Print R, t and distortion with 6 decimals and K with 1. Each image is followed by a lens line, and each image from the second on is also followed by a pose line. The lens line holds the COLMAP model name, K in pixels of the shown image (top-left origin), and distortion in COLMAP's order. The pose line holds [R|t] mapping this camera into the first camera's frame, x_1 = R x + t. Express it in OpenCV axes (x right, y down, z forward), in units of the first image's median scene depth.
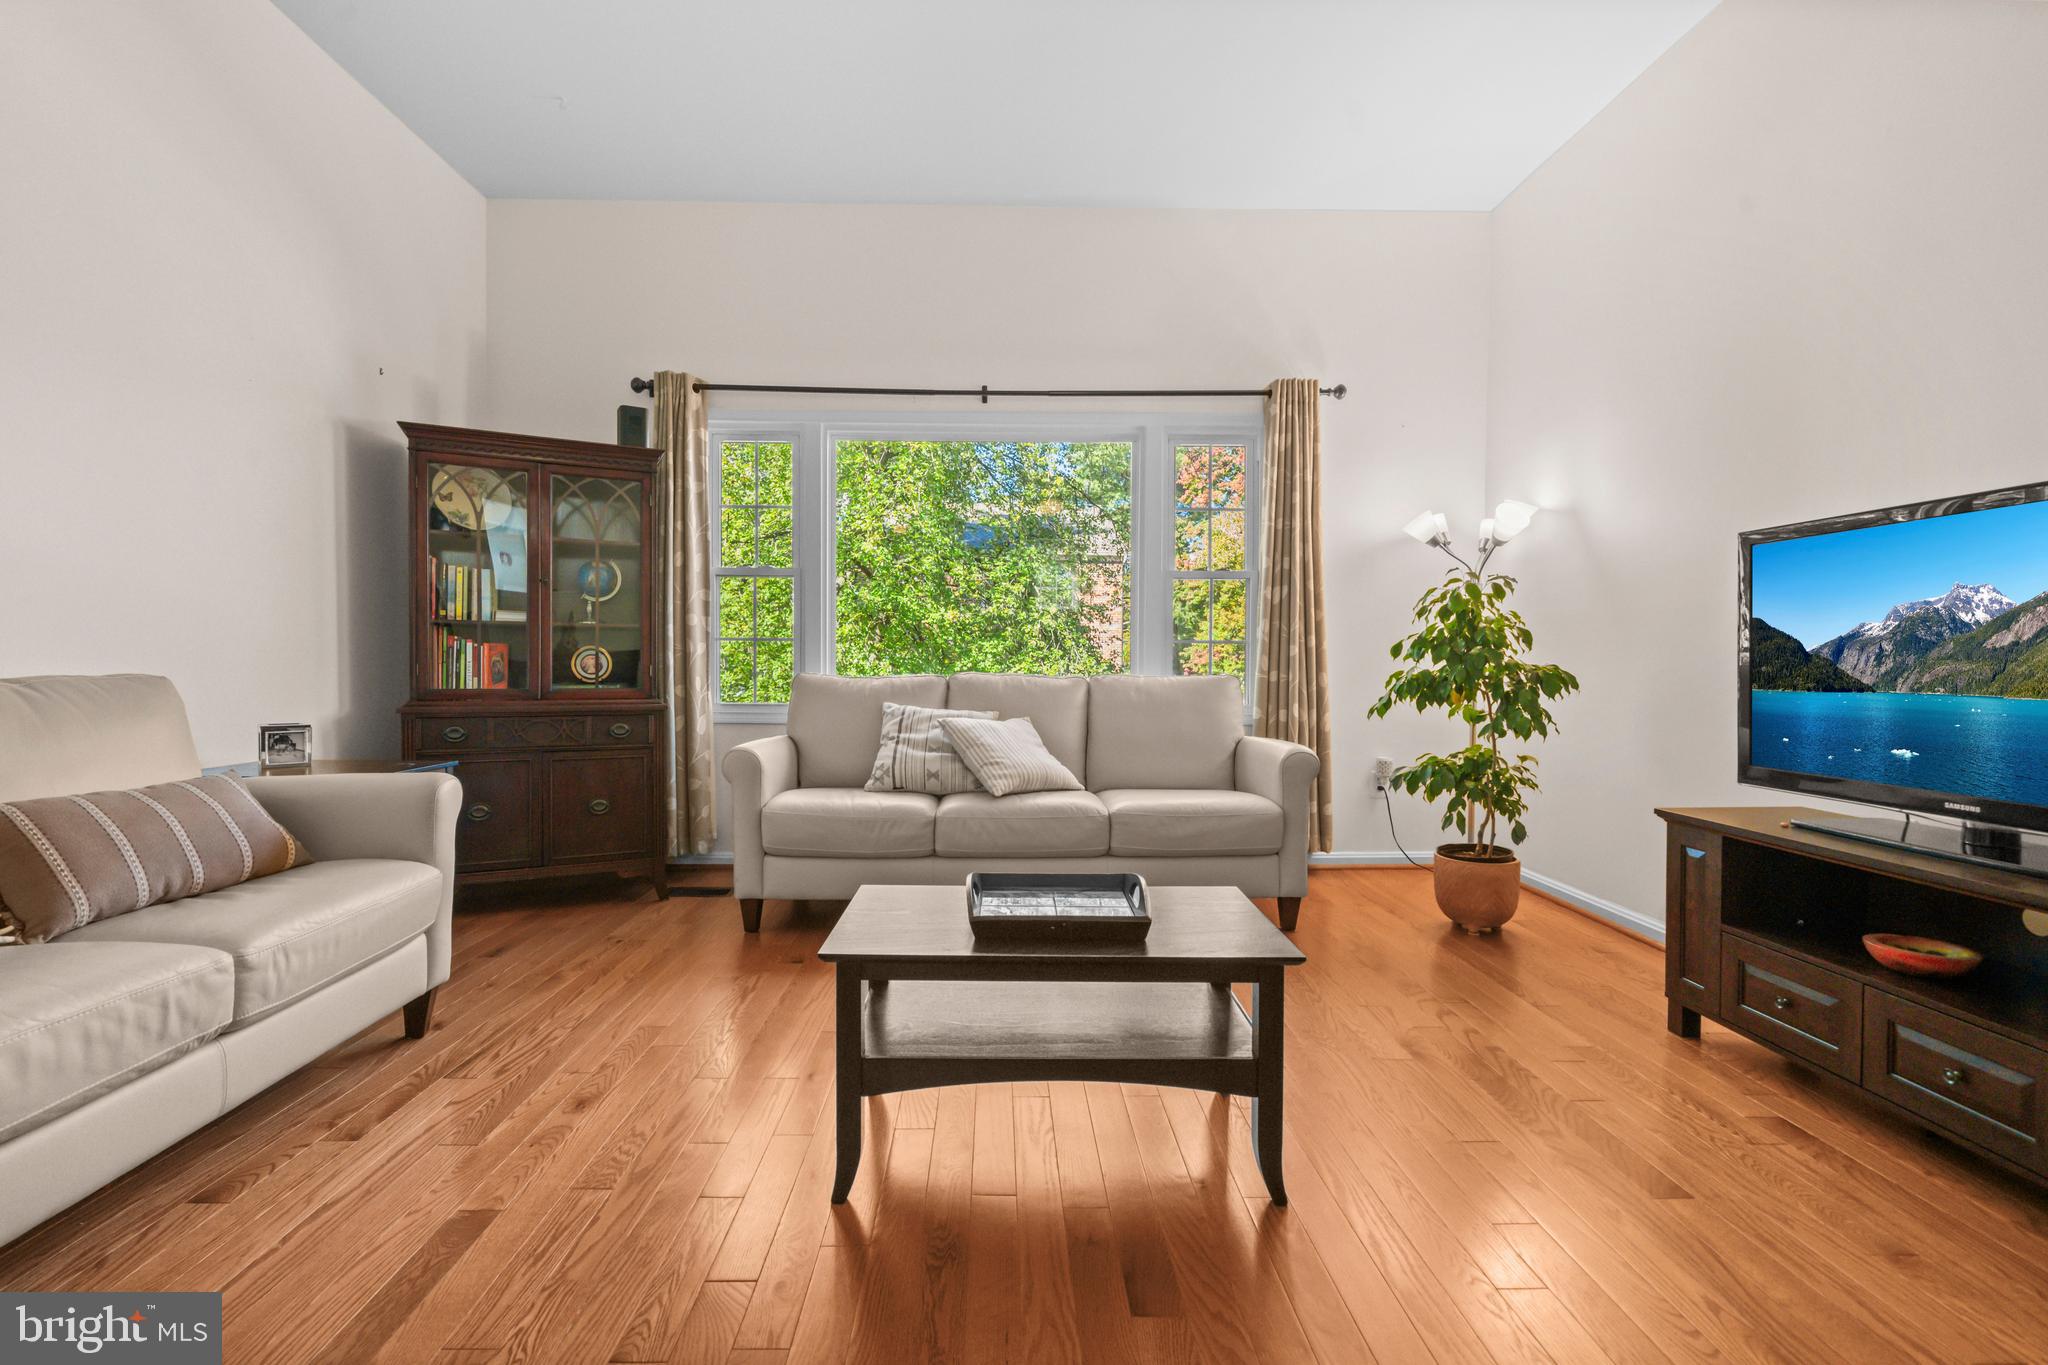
lens RADIAL K [[944.5, 0, 993.9], [0, 944.5, 663.2], [0, 0, 1]] dist [0.005690, 0.001495]
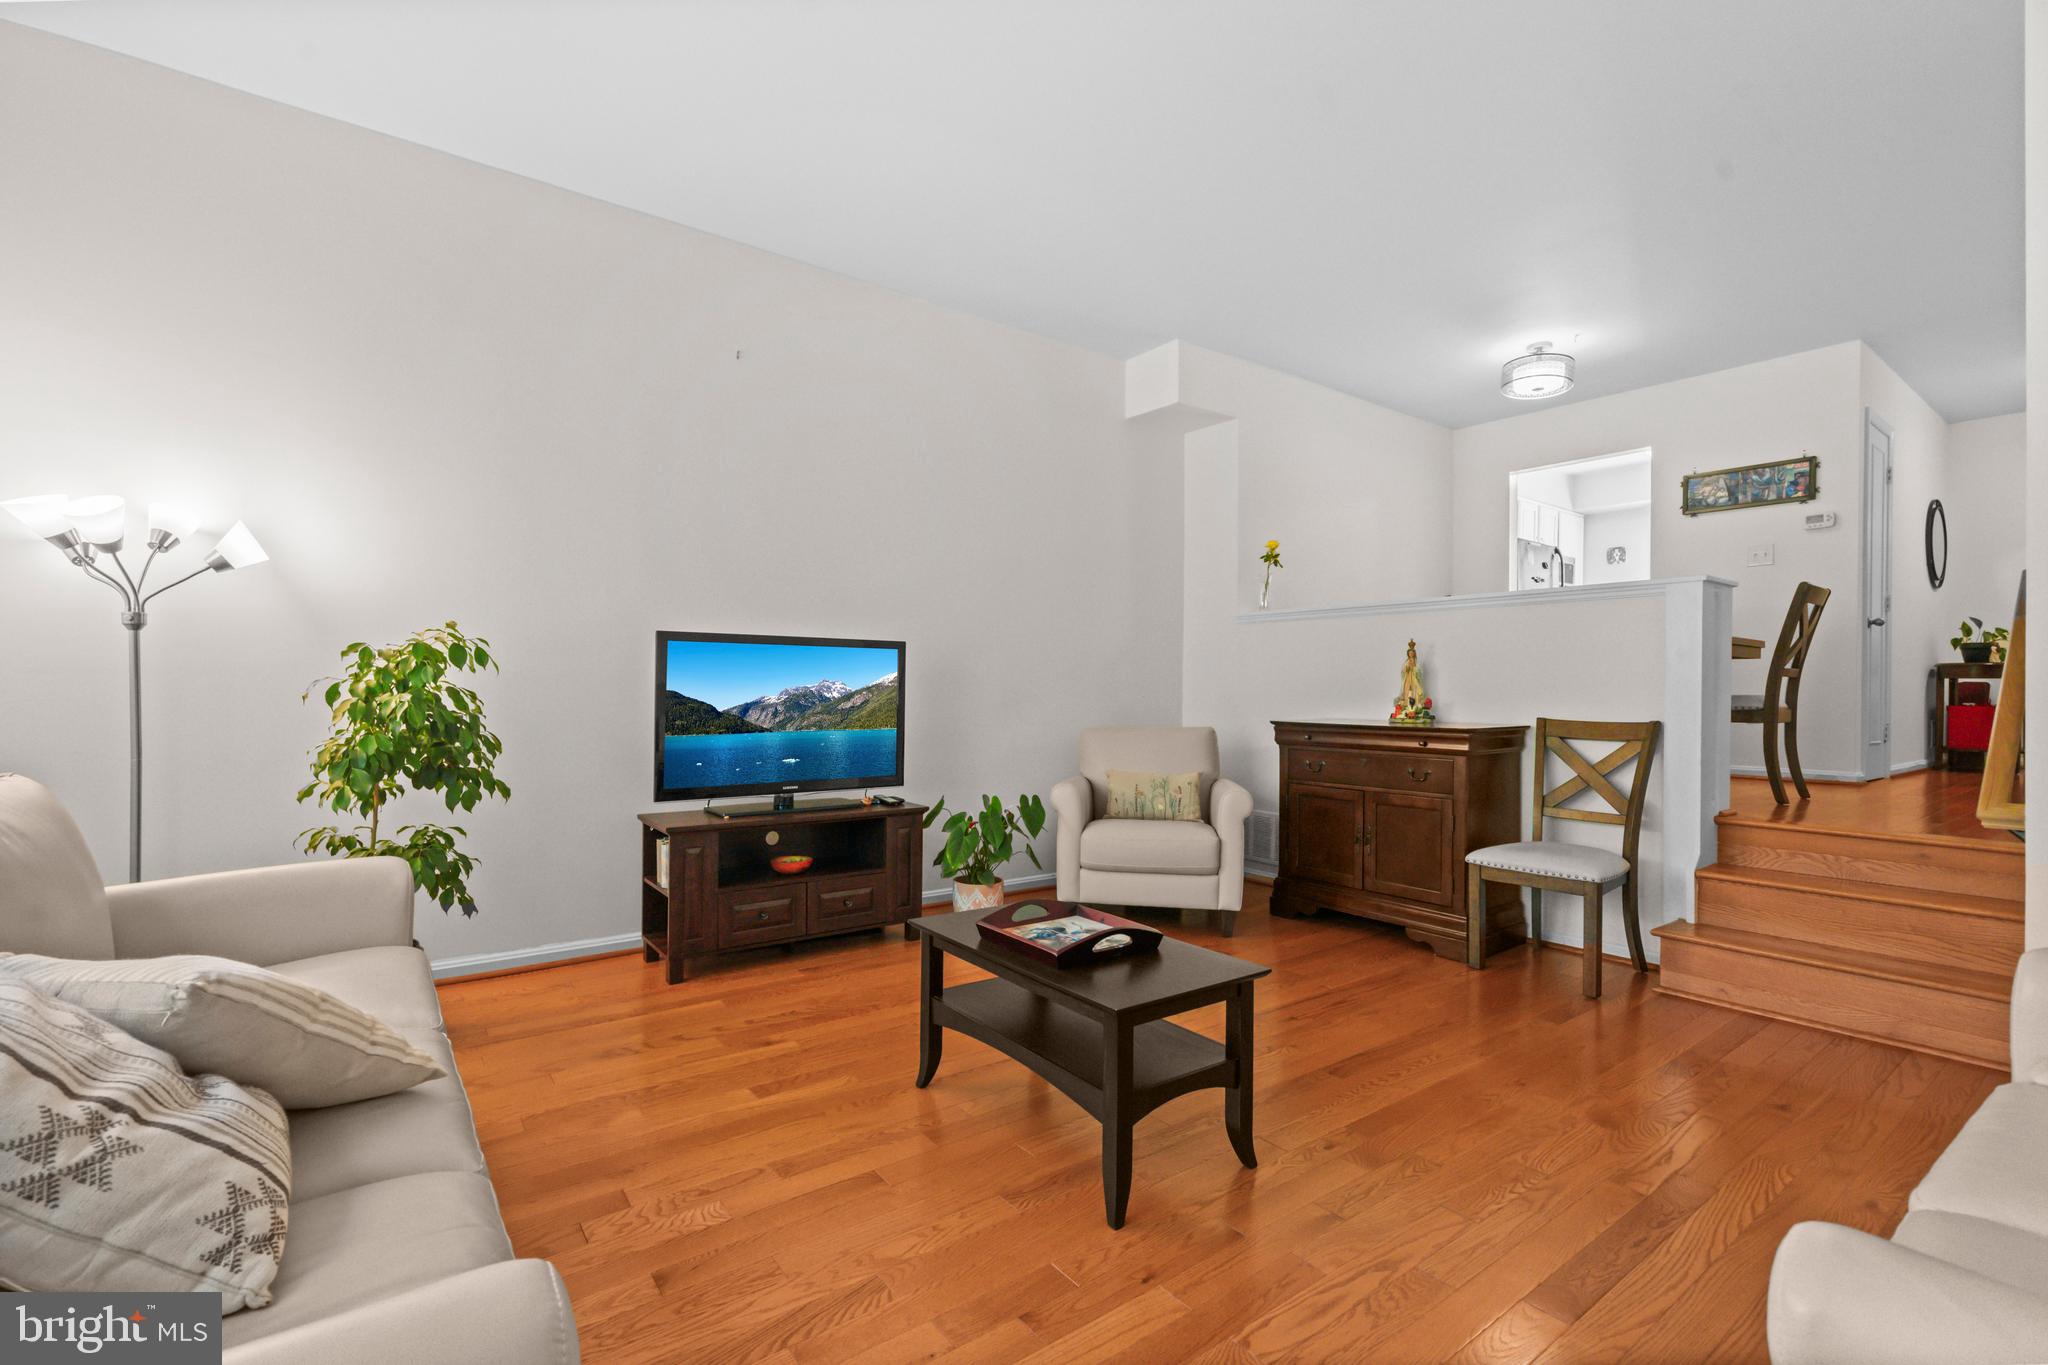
lens RADIAL K [[896.8, 0, 1023.7], [0, 896.8, 678.8], [0, 0, 1]] dist [-0.008997, 0.000244]
pose [[-0.613811, -0.009886, 0.789391, -0.458773], [-0.011932, 0.999924, 0.003245, -0.050977], [-0.789363, -0.007427, -0.613882, 0.984244]]
